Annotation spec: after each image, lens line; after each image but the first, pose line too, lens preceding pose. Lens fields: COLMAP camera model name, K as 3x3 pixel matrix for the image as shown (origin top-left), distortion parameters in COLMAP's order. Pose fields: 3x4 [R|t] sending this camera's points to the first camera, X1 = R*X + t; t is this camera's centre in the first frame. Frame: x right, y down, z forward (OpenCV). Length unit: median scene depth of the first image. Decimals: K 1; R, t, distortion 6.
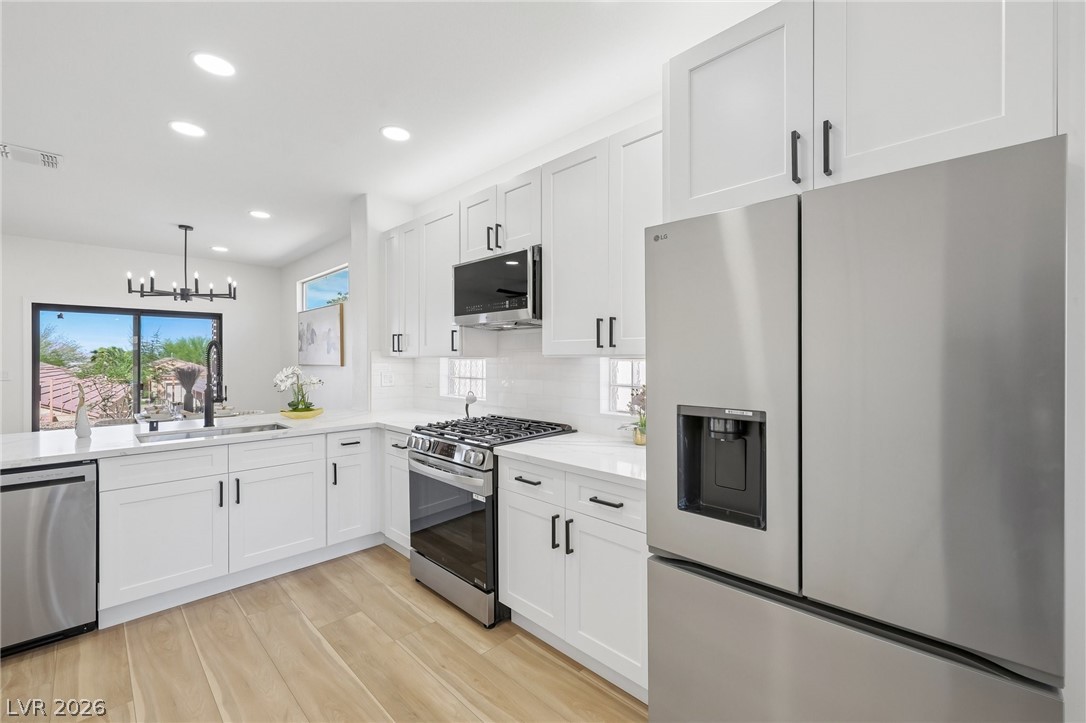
lens RADIAL K [[454.1, 0, 541.6], [0, 454.1, 359.3], [0, 0, 1]] dist [-0.002544, -0.000132]
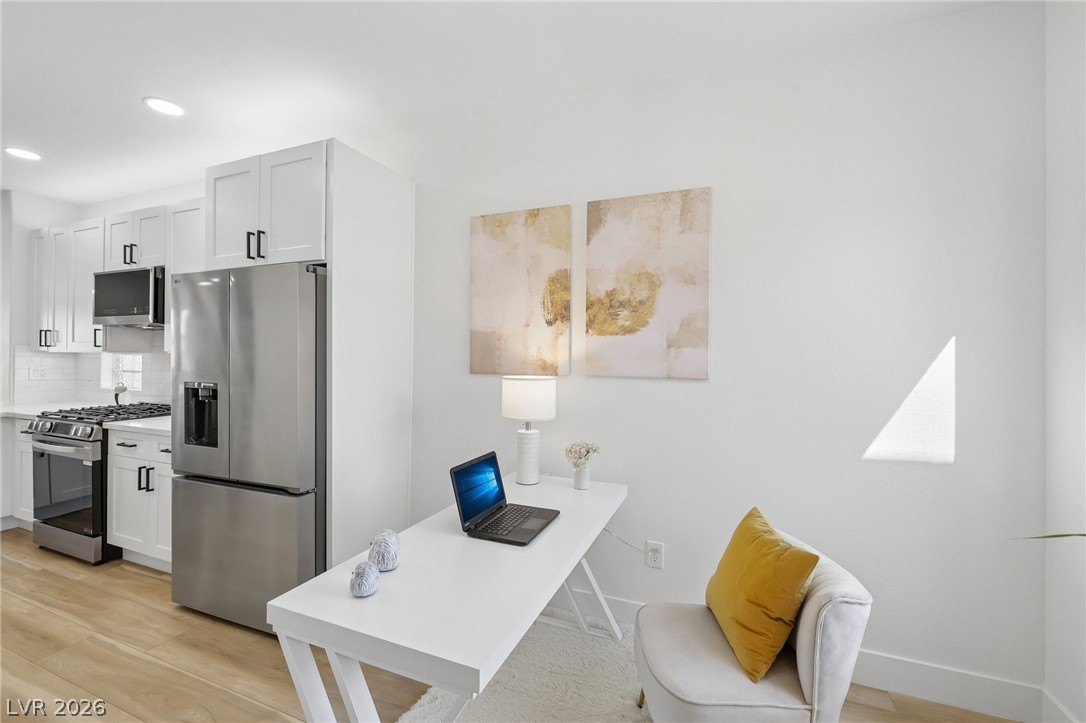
lens RADIAL K [[454.1, 0, 547.8], [0, 454.1, 357.1], [0, 0, 1]] dist [-0.002544, -0.000132]
pose [[0.920438, 0.012979, 0.390672, 0.419925], [-0.011234, 0.999914, -0.006752, 0.002523], [-0.390726, 0.001826, 0.920505, -0.511386]]
